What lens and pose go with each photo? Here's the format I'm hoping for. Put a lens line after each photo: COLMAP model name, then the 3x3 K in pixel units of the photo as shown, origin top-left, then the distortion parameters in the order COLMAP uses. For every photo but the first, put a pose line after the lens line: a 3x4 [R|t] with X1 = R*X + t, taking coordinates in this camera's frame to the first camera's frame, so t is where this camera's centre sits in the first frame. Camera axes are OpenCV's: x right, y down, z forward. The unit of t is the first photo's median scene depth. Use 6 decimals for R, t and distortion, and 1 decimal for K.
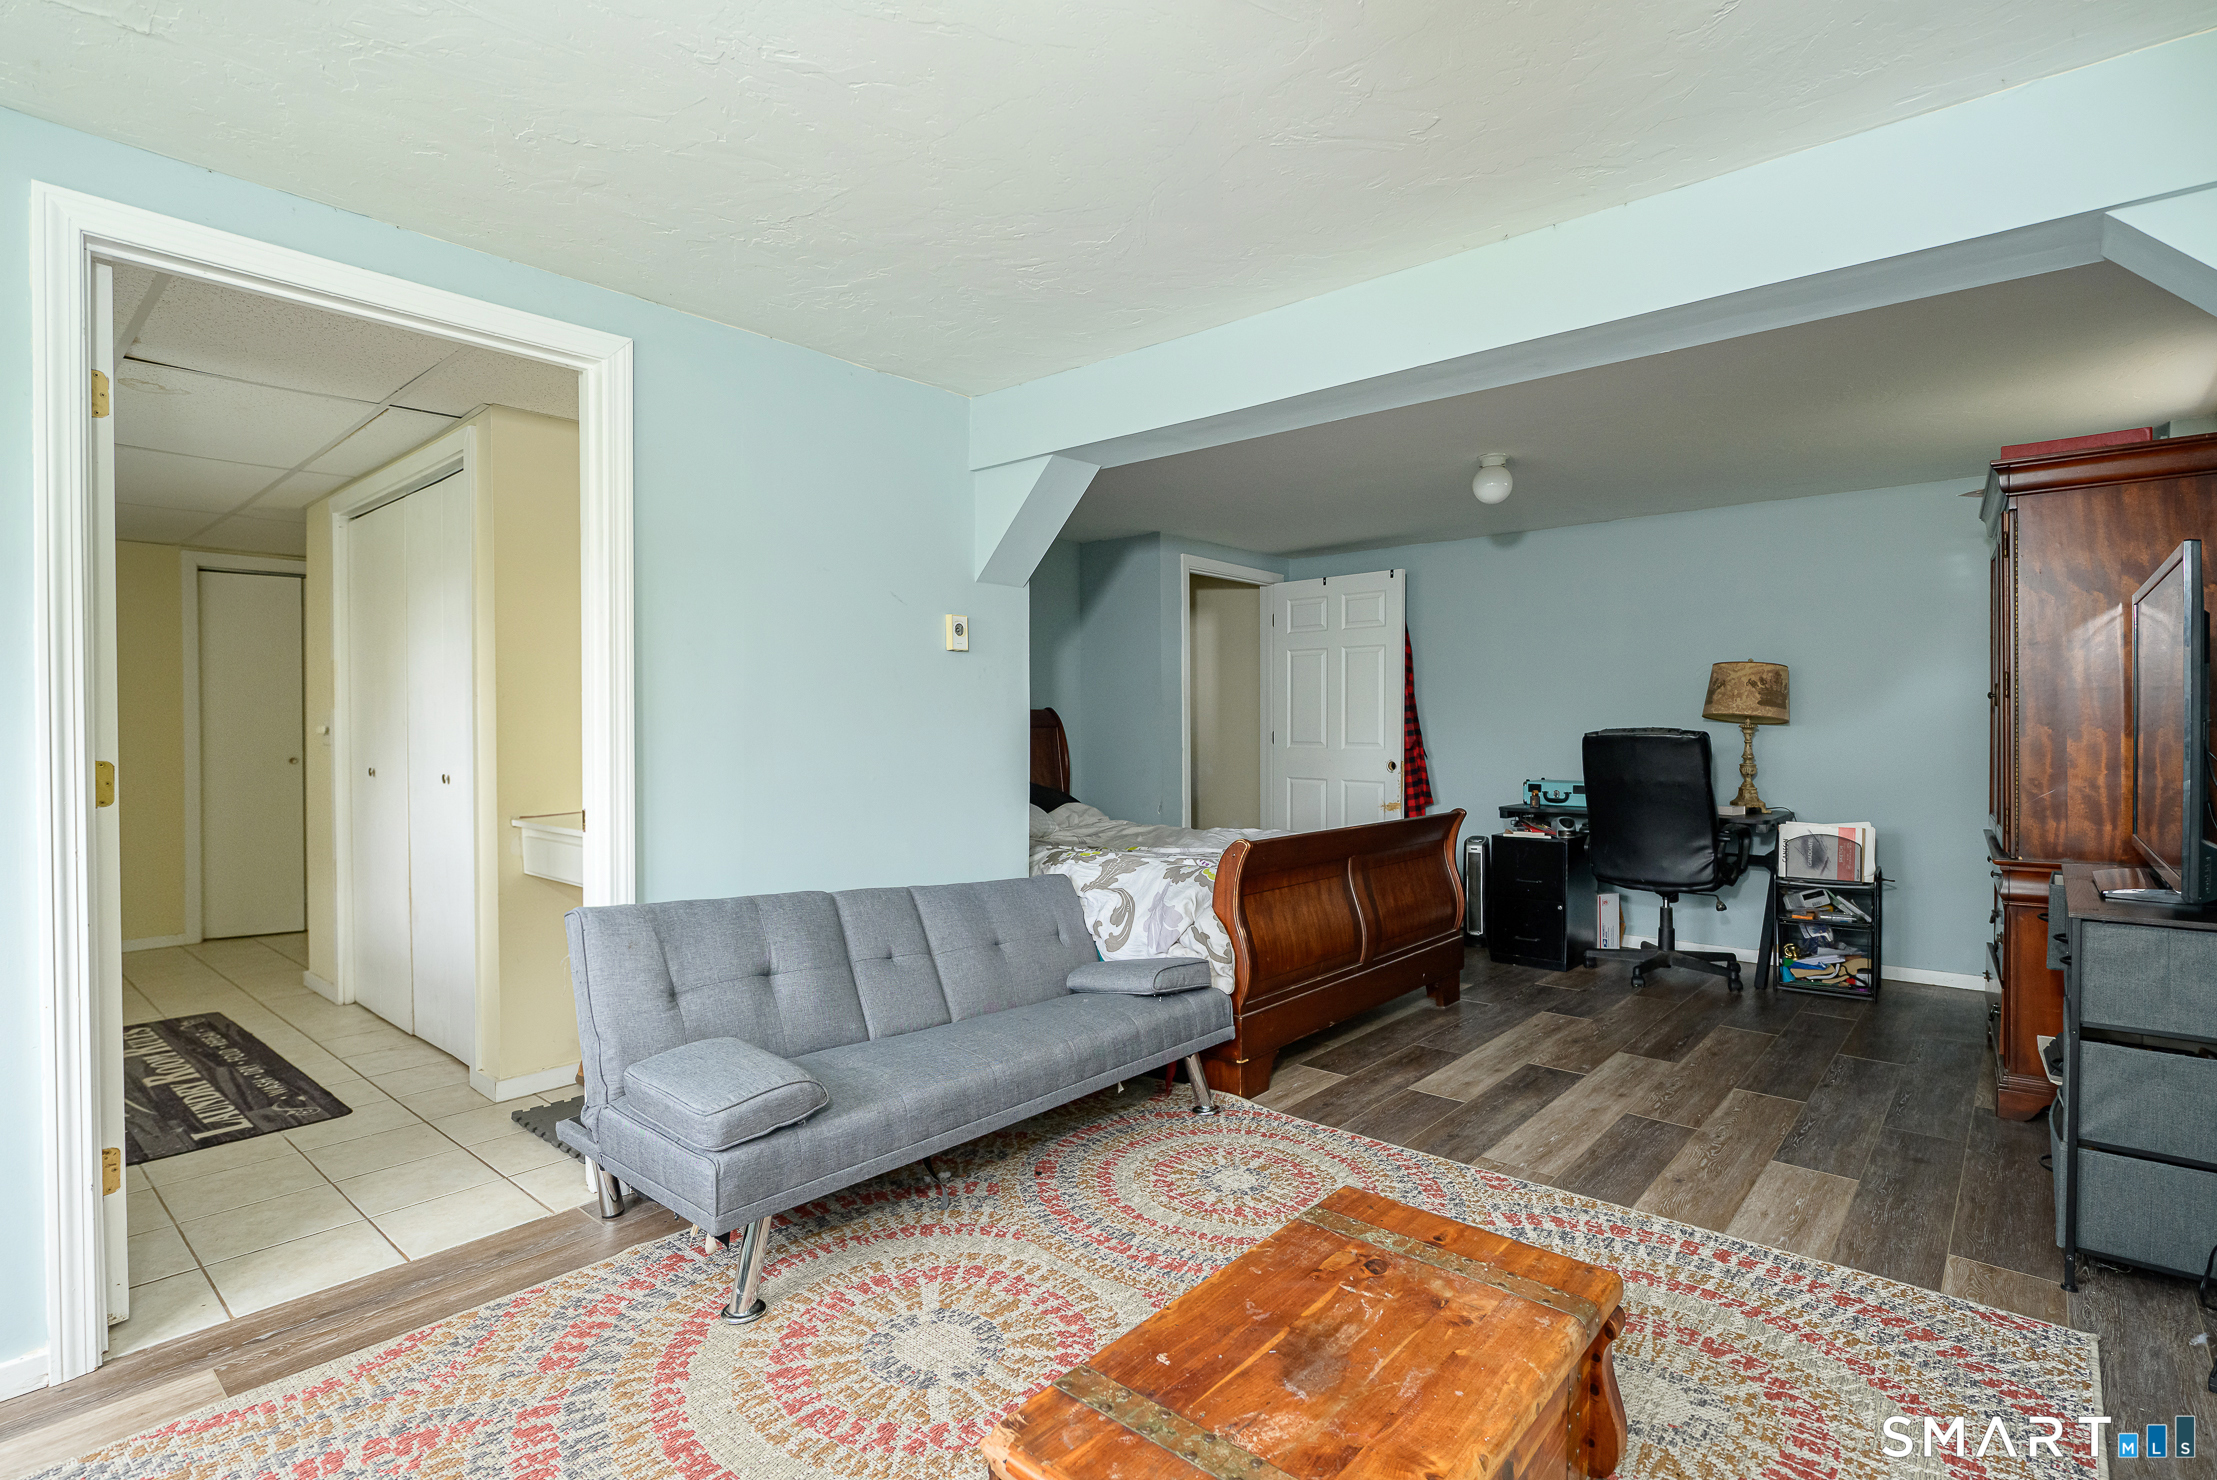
lens RADIAL K [[1056.0, 0, 1114.0], [0, 1056.0, 741.3], [0, 0, 1]] dist [-0.004514, -0.000651]
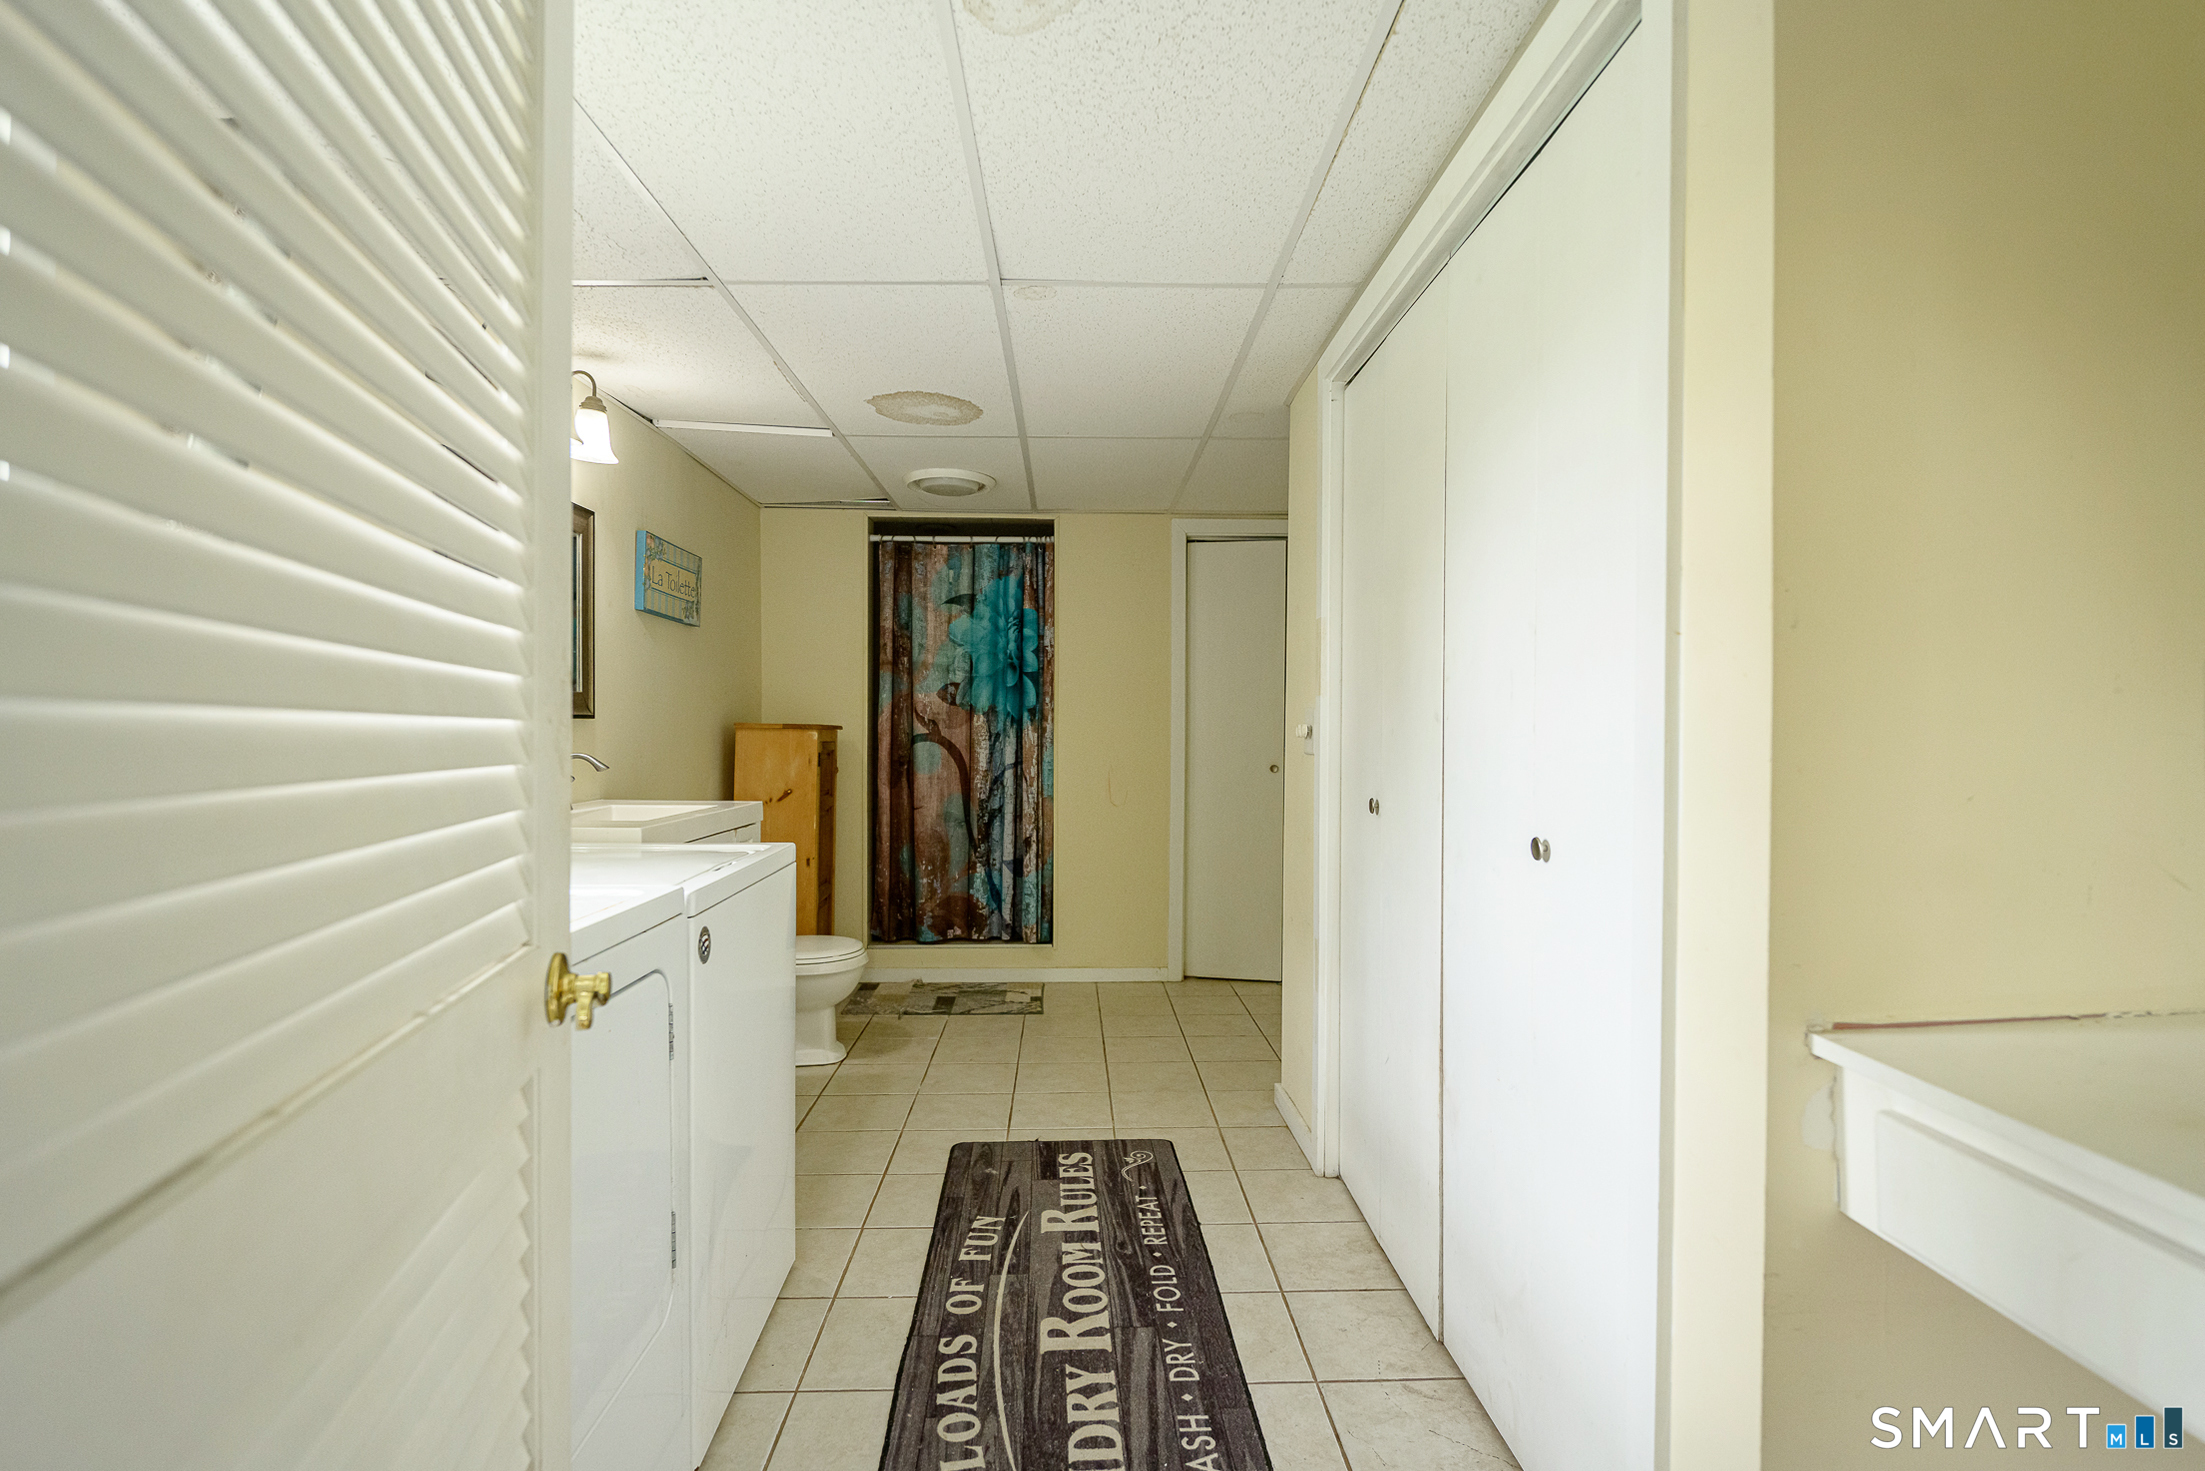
lens RADIAL K [[1050.3, 0, 1108.0], [0, 1050.3, 736.8], [0, 0, 1]] dist [-0.004514, -0.000651]
pose [[0.674583, 0.011072, -0.738116, -0.509577], [-0.016240, 0.999868, 0.000155, -0.006982], [0.738021, 0.011882, 0.674674, 0.681093]]
